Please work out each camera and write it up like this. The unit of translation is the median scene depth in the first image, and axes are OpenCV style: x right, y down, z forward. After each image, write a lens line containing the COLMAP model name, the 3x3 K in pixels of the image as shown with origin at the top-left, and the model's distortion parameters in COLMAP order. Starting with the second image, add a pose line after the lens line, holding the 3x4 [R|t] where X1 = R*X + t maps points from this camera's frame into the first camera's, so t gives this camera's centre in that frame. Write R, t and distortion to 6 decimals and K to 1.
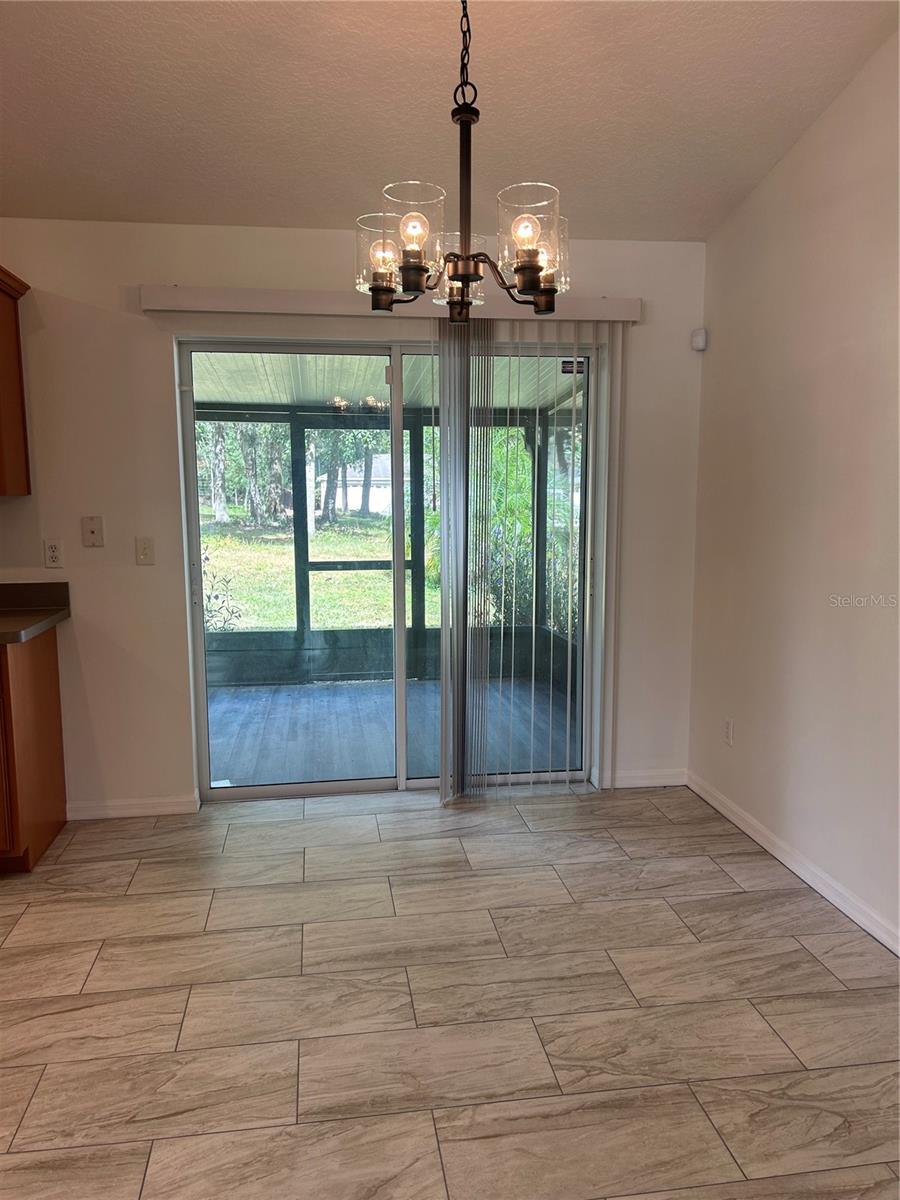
lens RADIAL K [[927.7, 0, 442.6], [0, 927.7, 602.2], [0, 0, 1]] dist [0.093343, -0.039015]
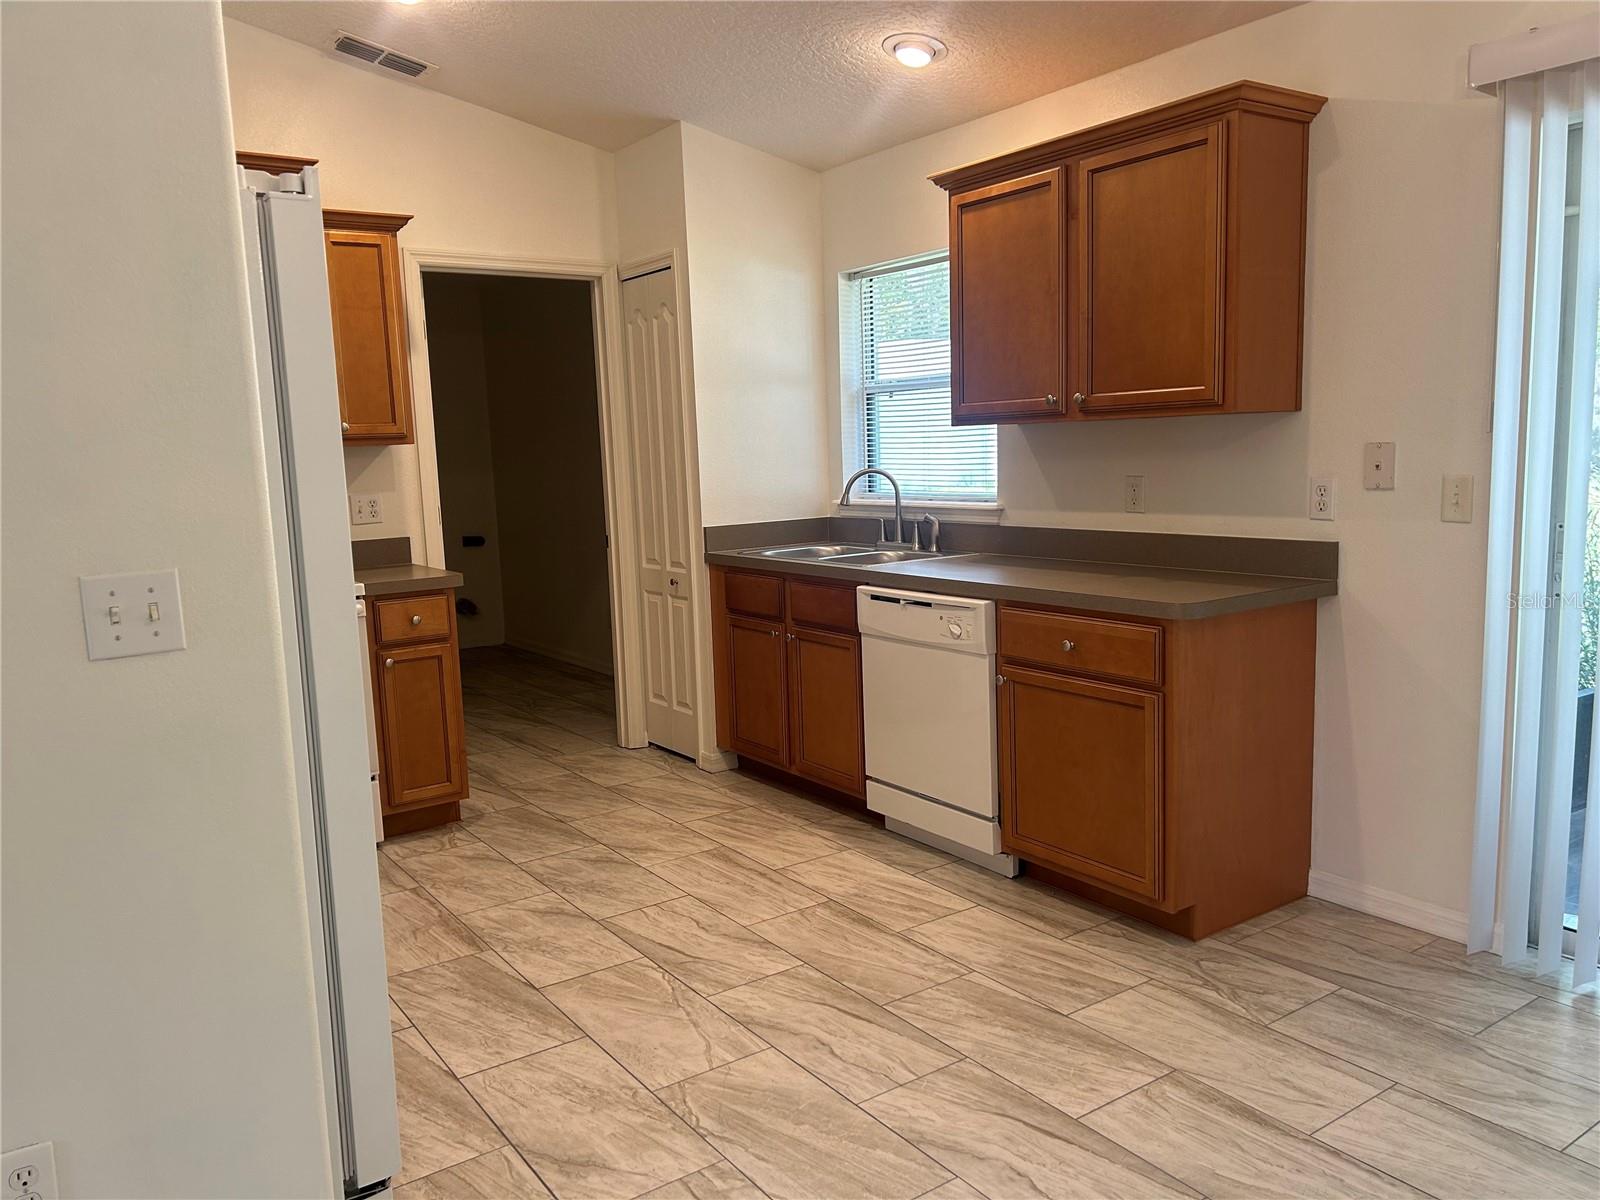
lens RADIAL K [[1236.9, 0, 799.4], [0, 1236.9, 602.6], [0, 0, 1]] dist [0.093343, -0.039015]
pose [[0.453778, 0.104804, -0.884931, 0.255039], [-0.078745, 0.993891, 0.077329, -0.020998], [0.887629, 0.034594, 0.459258, 0.306007]]
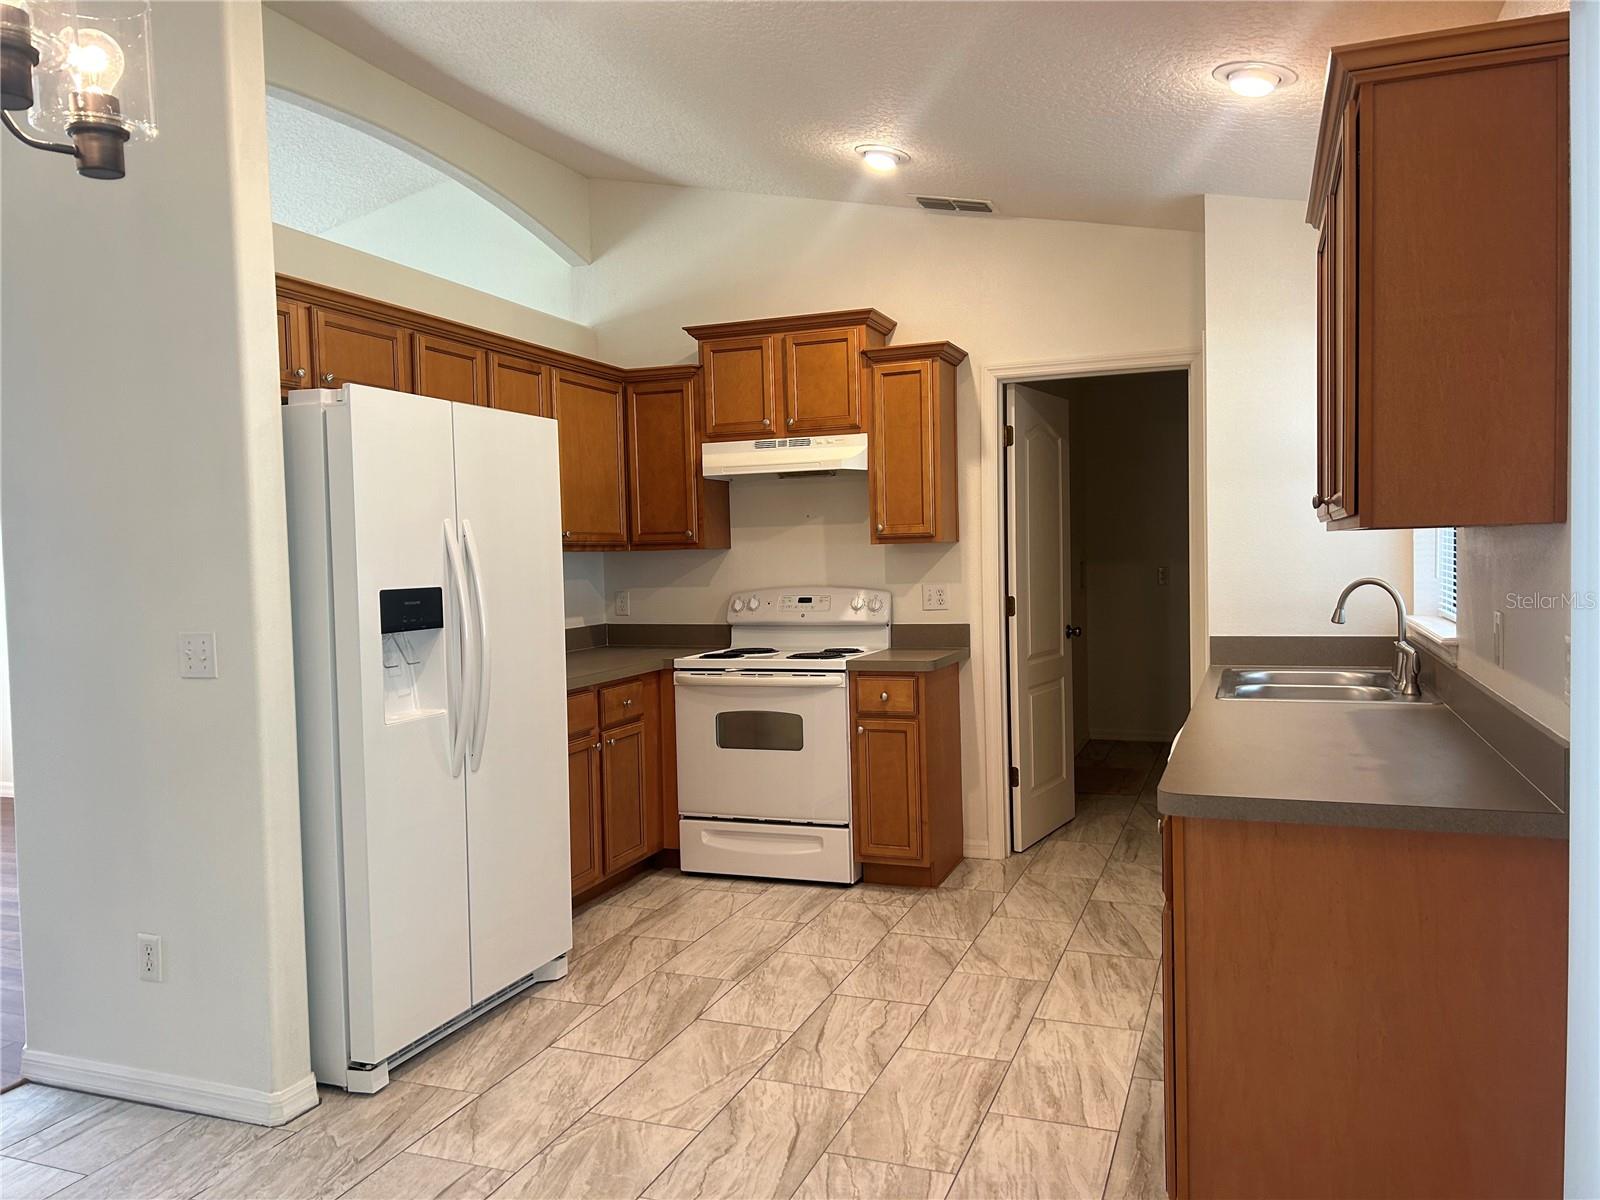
lens RADIAL K [[1236.9, 0, 761.5], [0, 1236.9, 600.3], [0, 0, 1]] dist [0.093343, -0.039015]
pose [[-0.500181, 0.055337, -0.864151, 0.260963], [-0.080410, 0.990676, 0.109981, -0.137641], [0.862179, 0.124497, -0.491068, 1.156326]]
